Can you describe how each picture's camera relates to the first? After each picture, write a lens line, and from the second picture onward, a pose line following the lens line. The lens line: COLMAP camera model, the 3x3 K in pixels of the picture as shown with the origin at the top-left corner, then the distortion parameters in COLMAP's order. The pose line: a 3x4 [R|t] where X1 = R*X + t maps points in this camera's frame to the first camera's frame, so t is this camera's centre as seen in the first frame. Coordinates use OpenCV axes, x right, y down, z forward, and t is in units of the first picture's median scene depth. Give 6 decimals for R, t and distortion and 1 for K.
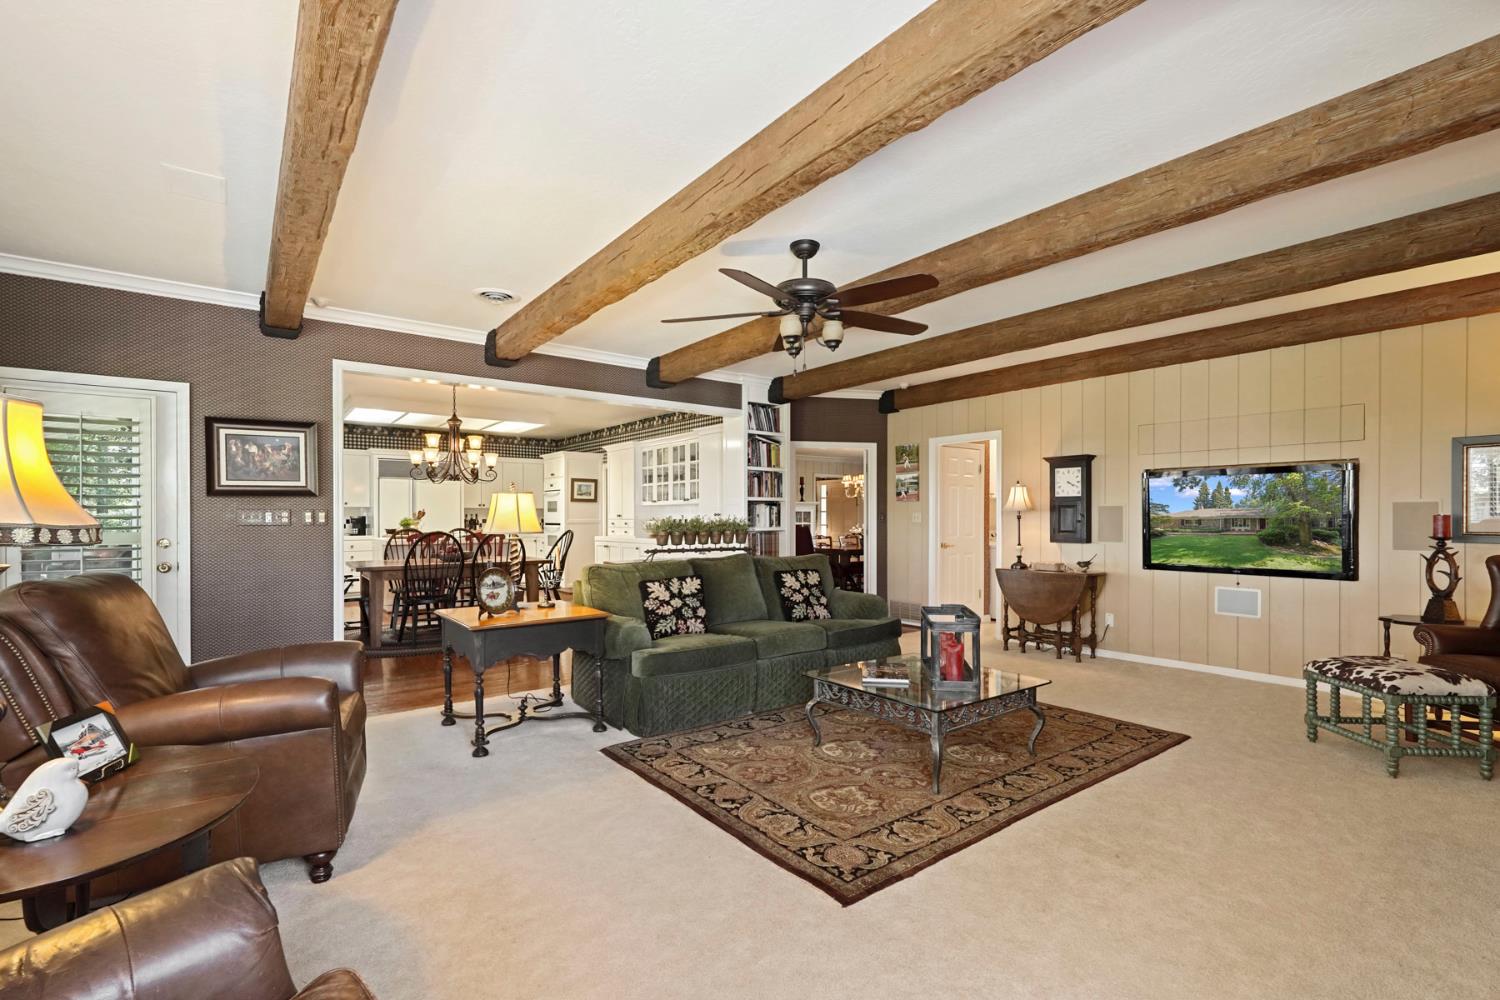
lens RADIAL K [[676.0, 0, 749.5], [0, 676.0, 516.0], [0, 0, 1]] dist [-0.013390, 0.000549]
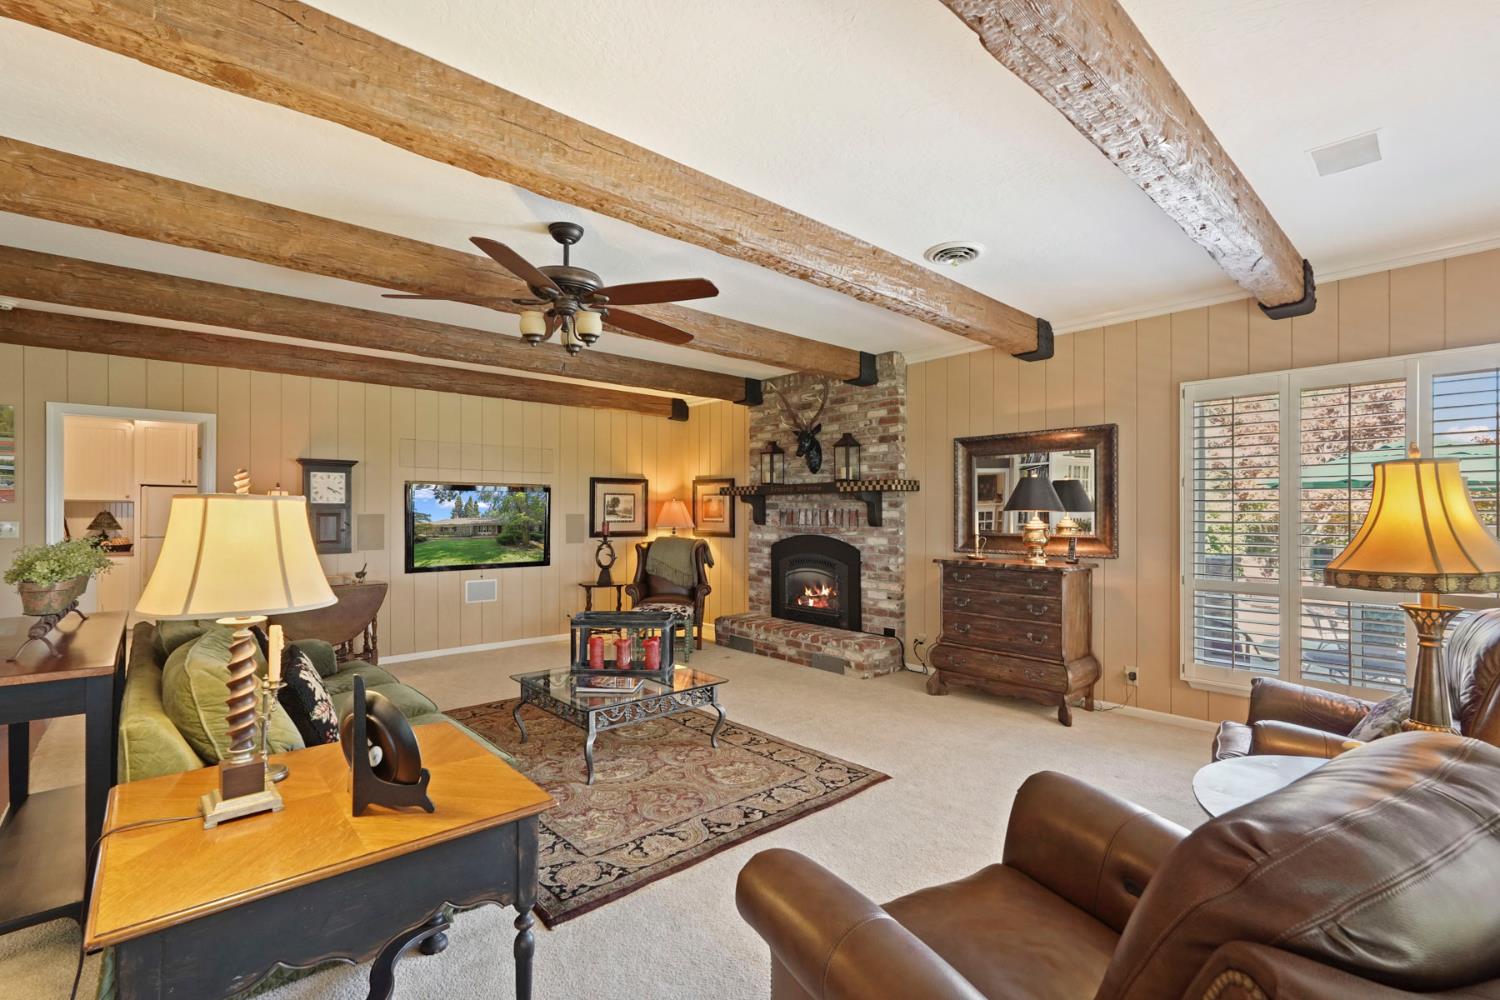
lens RADIAL K [[676.0, 0, 750.4], [0, 676.0, 506.6], [0, 0, 1]] dist [-0.013390, 0.000549]
pose [[-0.080603, 0.007353, 0.996719, -0.605690], [-0.004501, 0.999960, -0.007741, -0.025033], [-0.996736, -0.005110, -0.080566, 0.614039]]
